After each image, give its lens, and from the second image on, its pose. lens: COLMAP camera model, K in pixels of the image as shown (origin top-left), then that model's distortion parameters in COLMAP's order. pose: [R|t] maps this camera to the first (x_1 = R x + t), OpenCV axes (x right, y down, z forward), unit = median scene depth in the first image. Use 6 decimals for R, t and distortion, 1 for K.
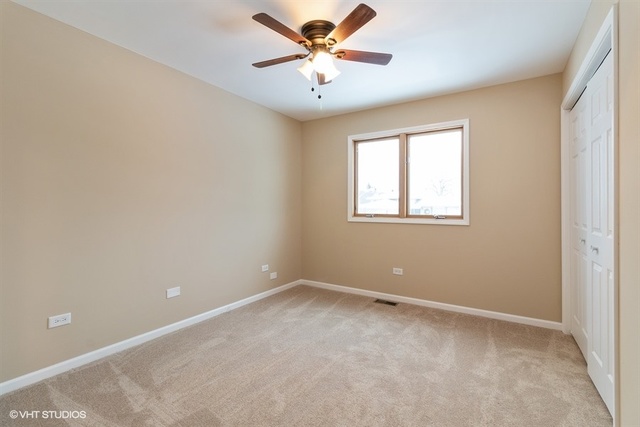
lens RADIAL K [[301.5, 0, 318.5], [0, 301.5, 208.5], [0, 0, 1]] dist [0.031692, -0.000191]
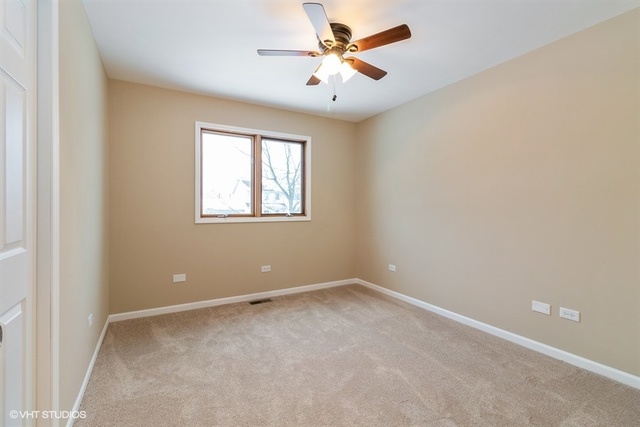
lens RADIAL K [[301.5, 0, 318.5], [0, 301.5, 208.5], [0, 0, 1]] dist [0.031692, -0.000191]
pose [[0.461480, -0.008126, 0.887114, -0.531815], [0.005020, 0.999966, 0.006548, -0.003711], [-0.887137, 0.001432, 0.461505, 0.339231]]
